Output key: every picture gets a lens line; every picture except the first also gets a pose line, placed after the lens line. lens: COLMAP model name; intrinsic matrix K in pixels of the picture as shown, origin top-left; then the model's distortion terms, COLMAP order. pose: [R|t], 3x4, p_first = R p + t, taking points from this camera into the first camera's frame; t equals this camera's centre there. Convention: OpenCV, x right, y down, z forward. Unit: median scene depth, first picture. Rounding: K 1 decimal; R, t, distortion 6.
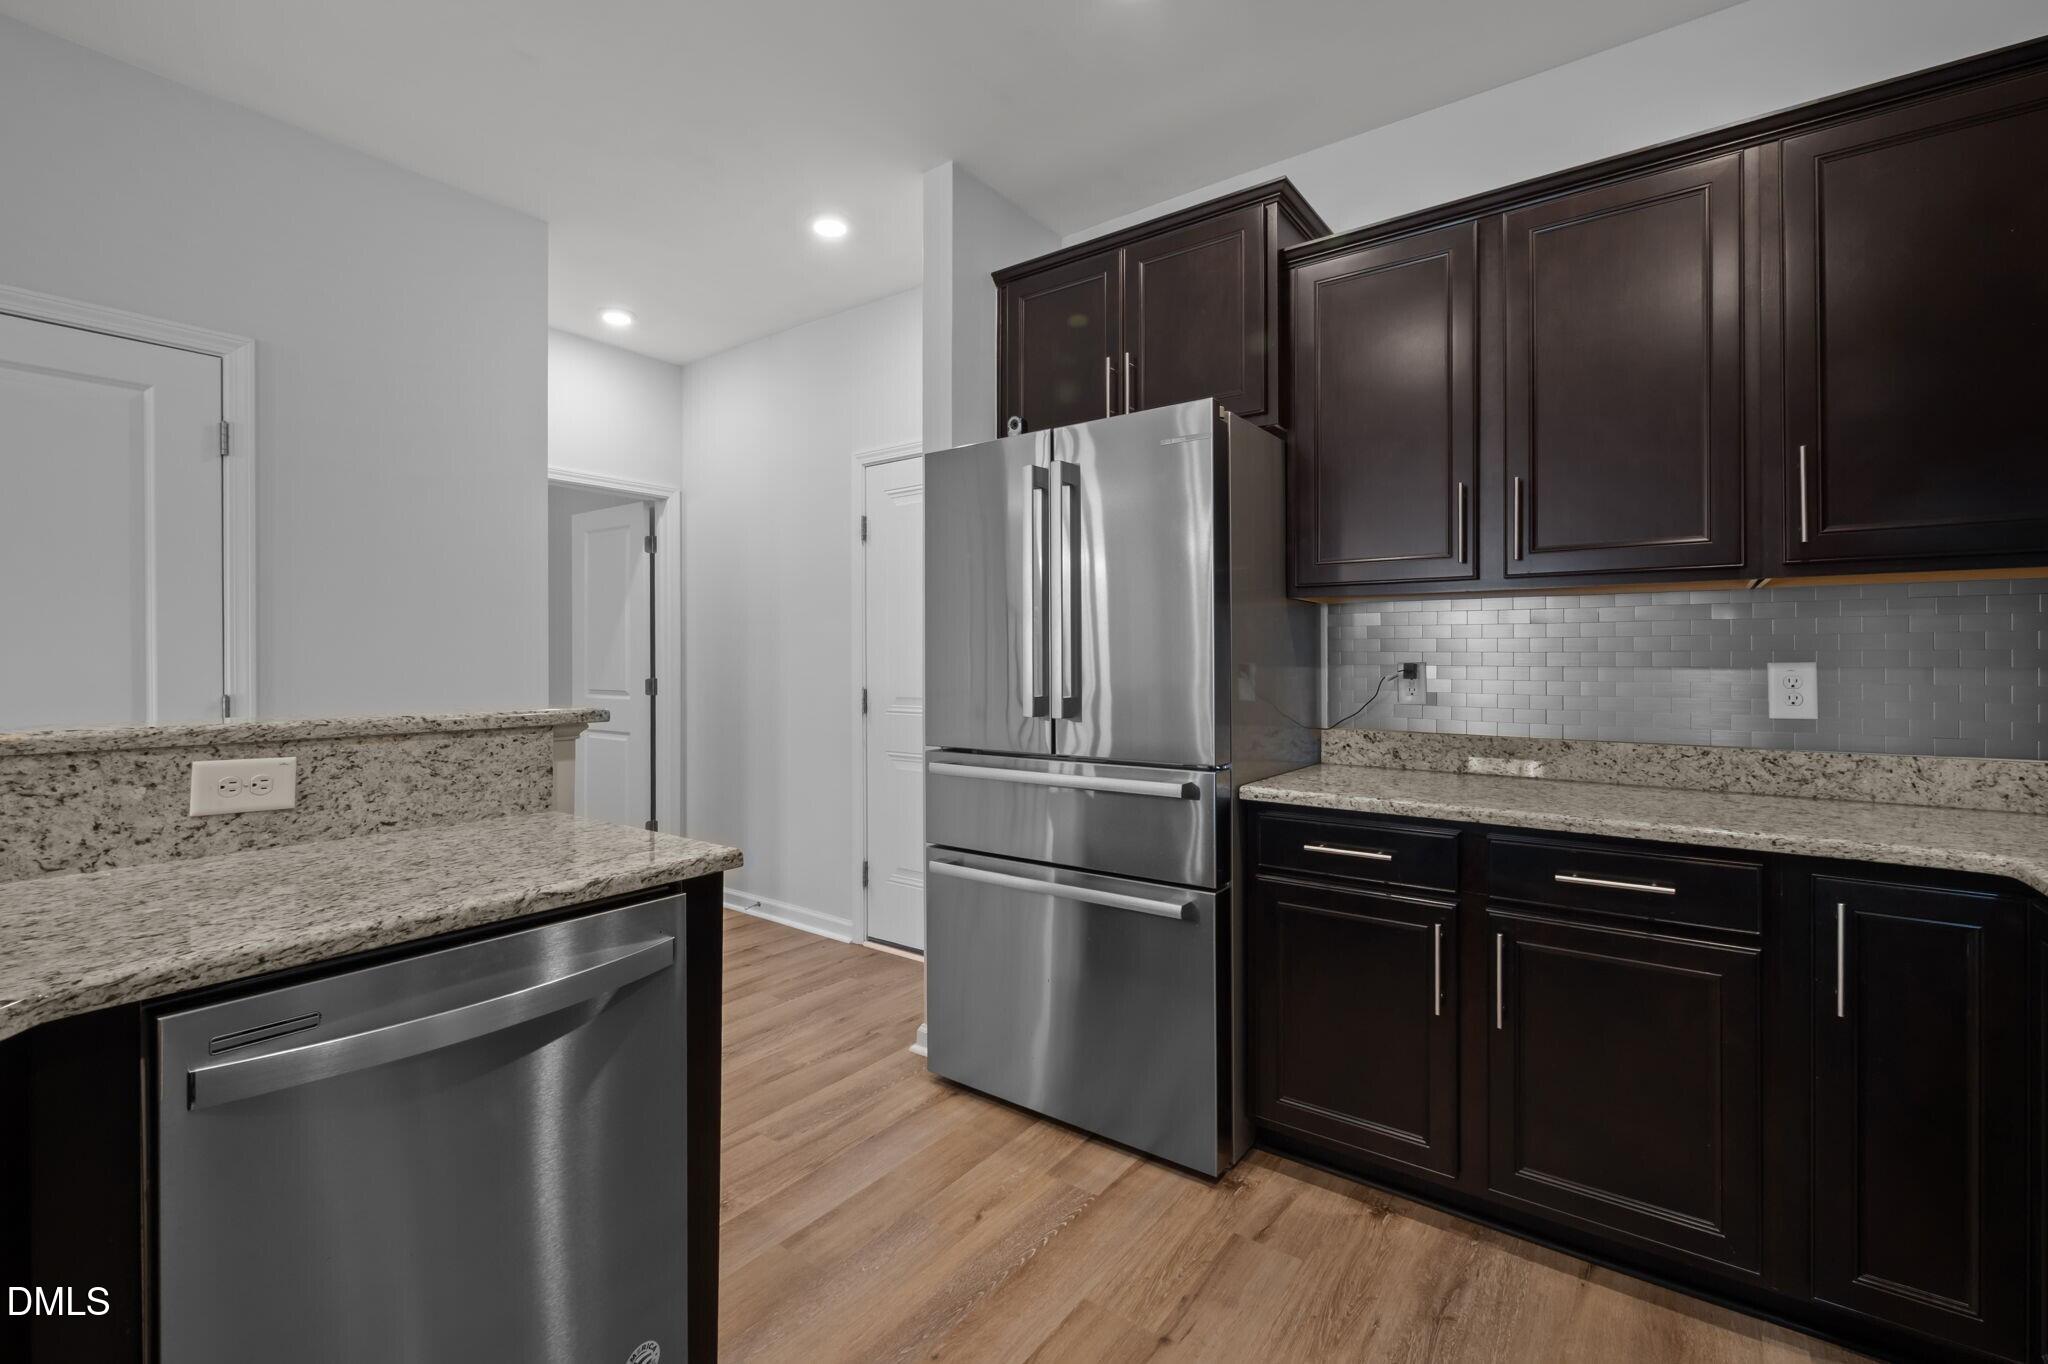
lens RADIAL K [[863.0, 0, 1035.1], [0, 863.0, 668.9], [0, 0, 1]] dist [-0.007741, 0.001113]
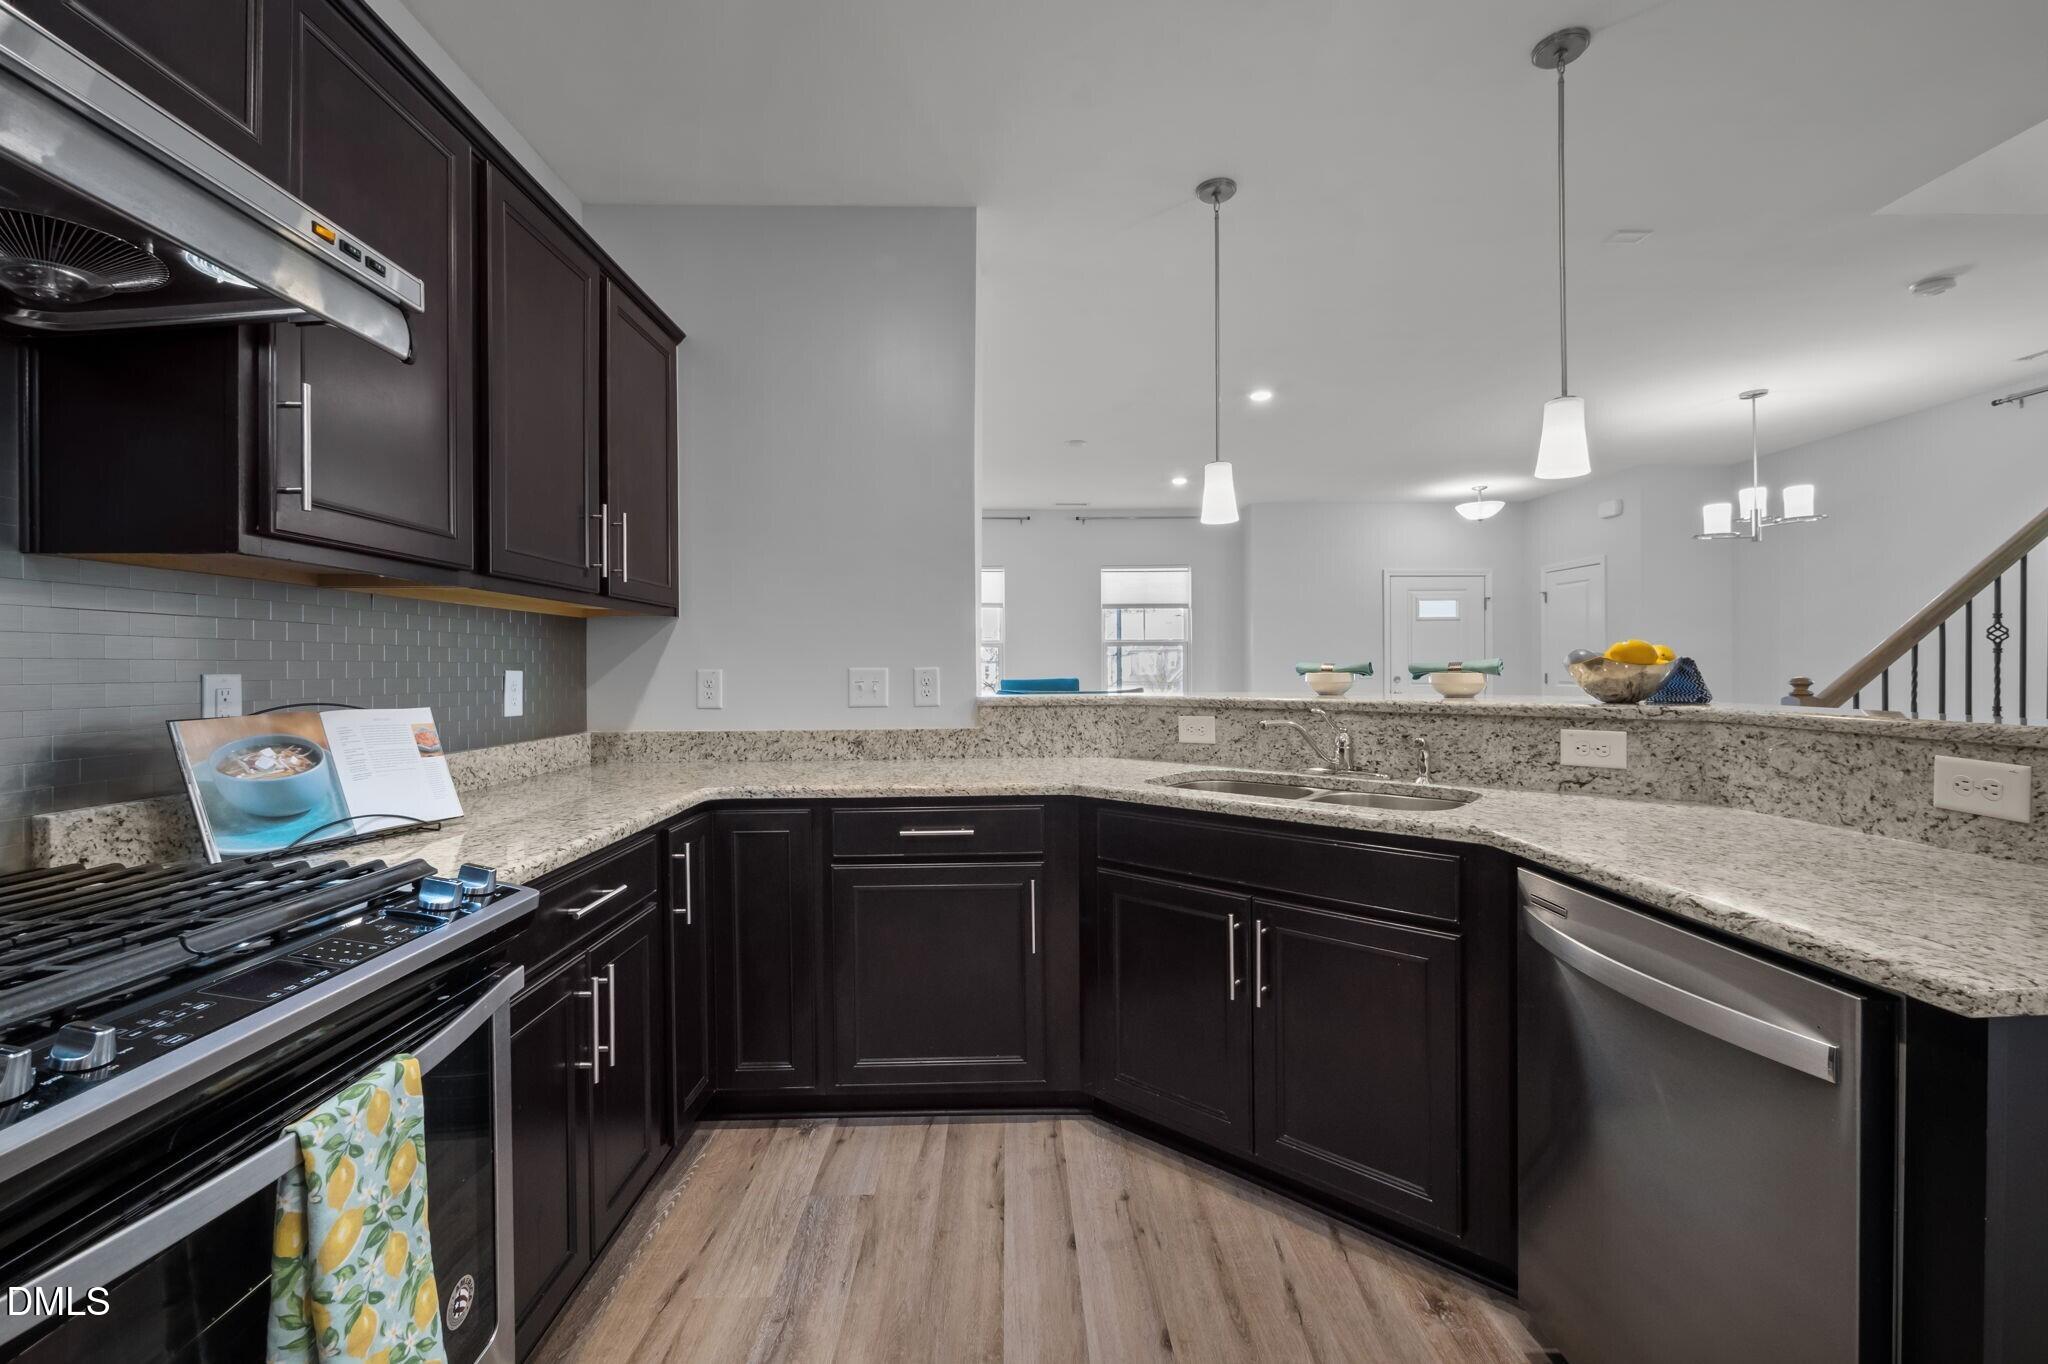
lens RADIAL K [[863.0, 0, 1027.4], [0, 863.0, 671.9], [0, 0, 1]] dist [-0.007741, 0.001113]
pose [[-0.788585, 0.010605, -0.614835, 0.557688], [0.002822, 0.999903, 0.013628, -0.011499], [0.614920, 0.009012, -0.788538, 1.177918]]
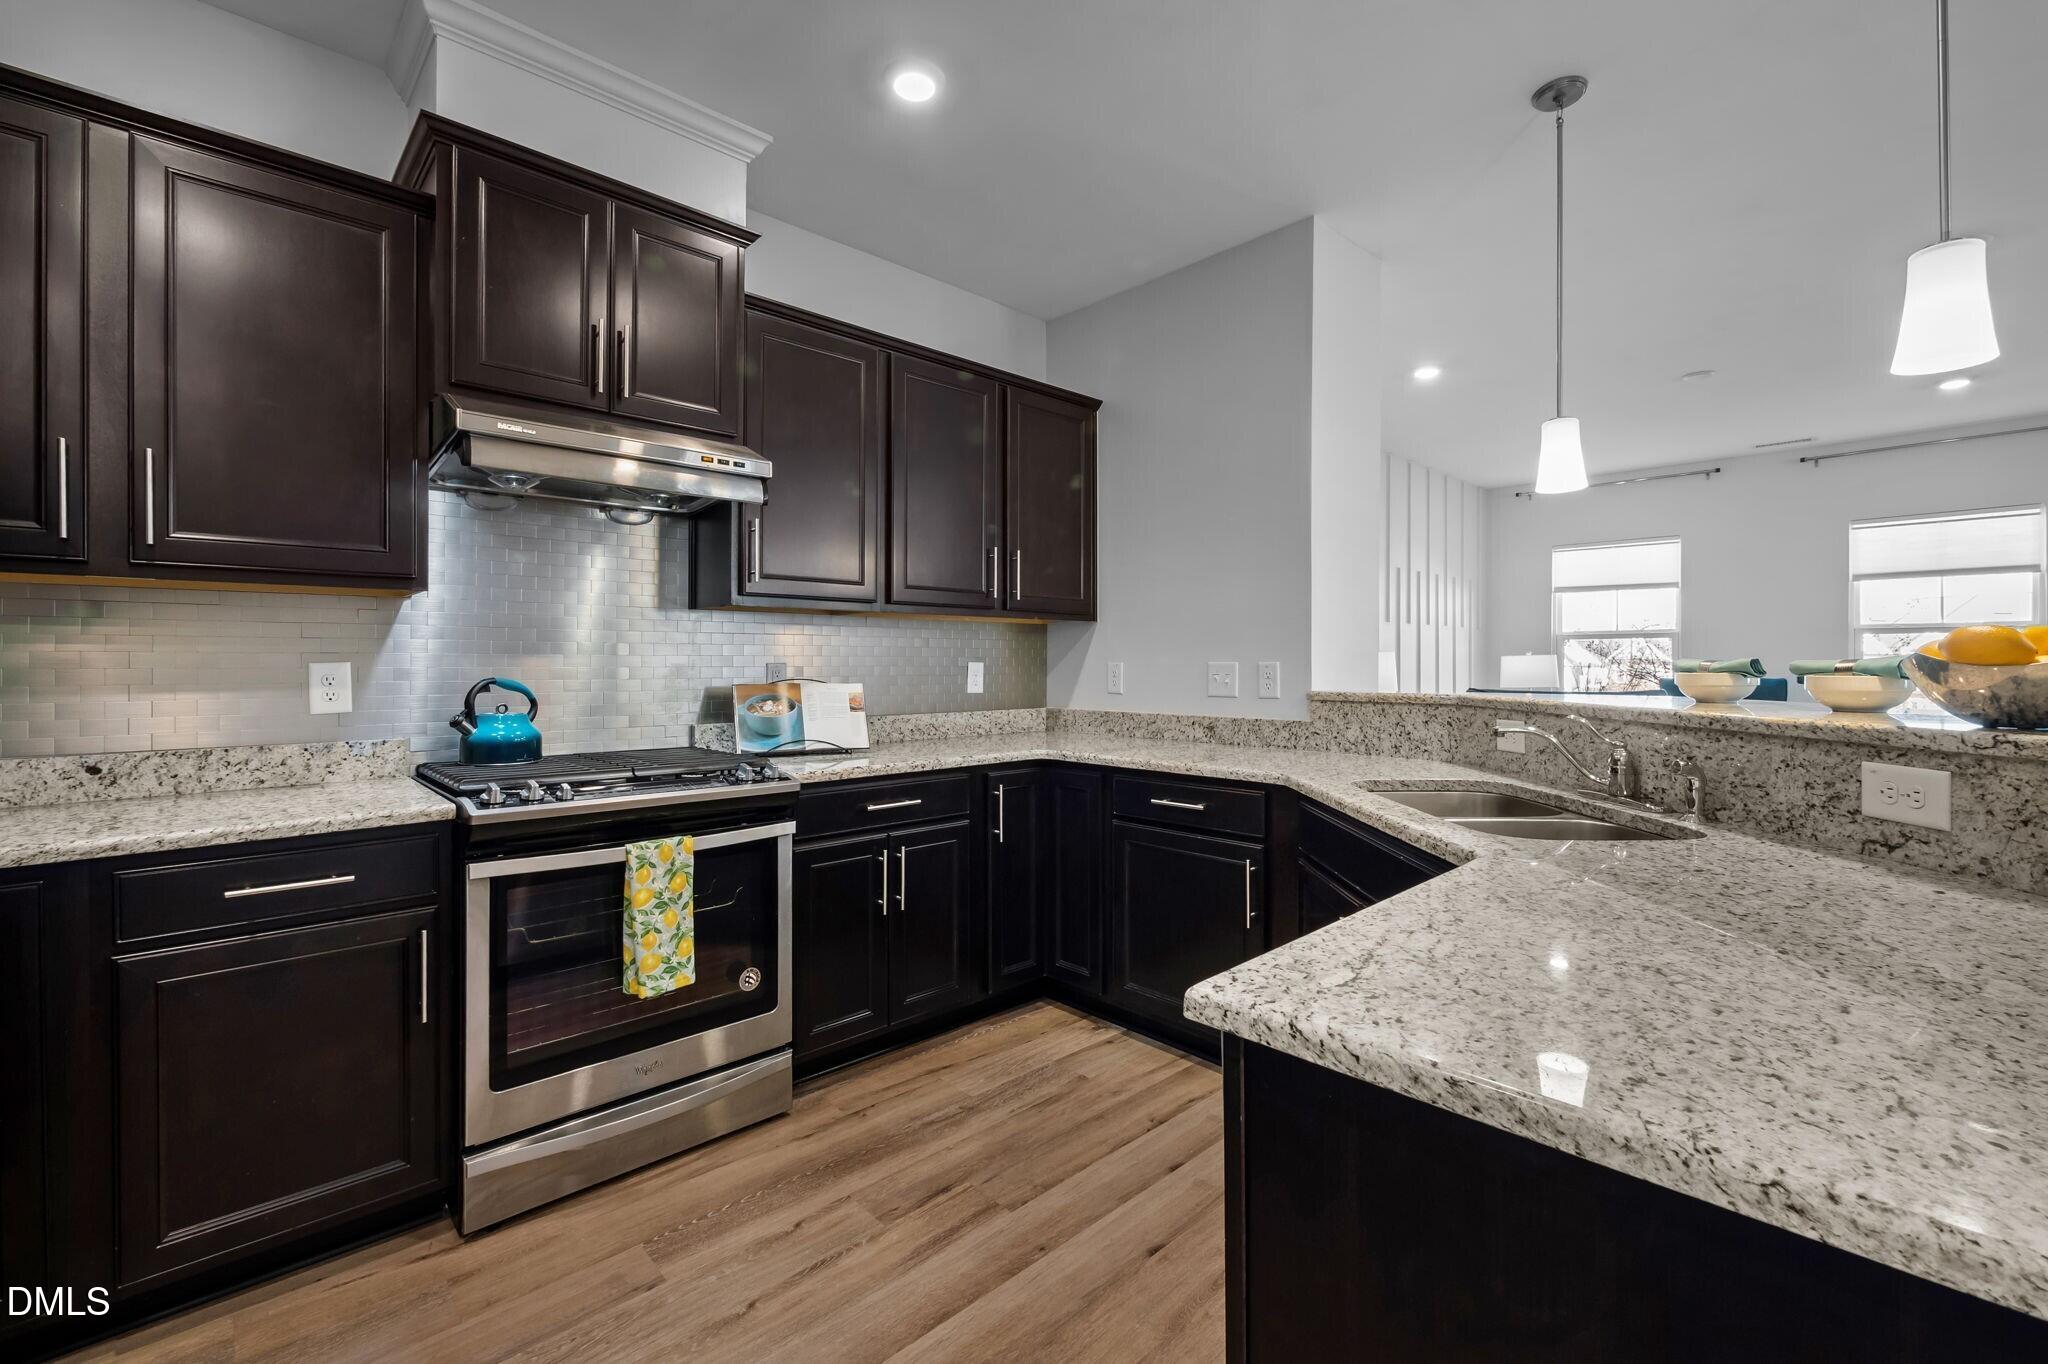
lens RADIAL K [[863.0, 0, 1008.6], [0, 863.0, 664.1], [0, 0, 1]] dist [-0.007741, 0.001113]
pose [[-0.982843, 0.001071, 0.184442, -0.104366], [0.003005, 0.999943, 0.010207, -0.013554], [-0.184420, 0.010587, -0.982790, 1.594209]]
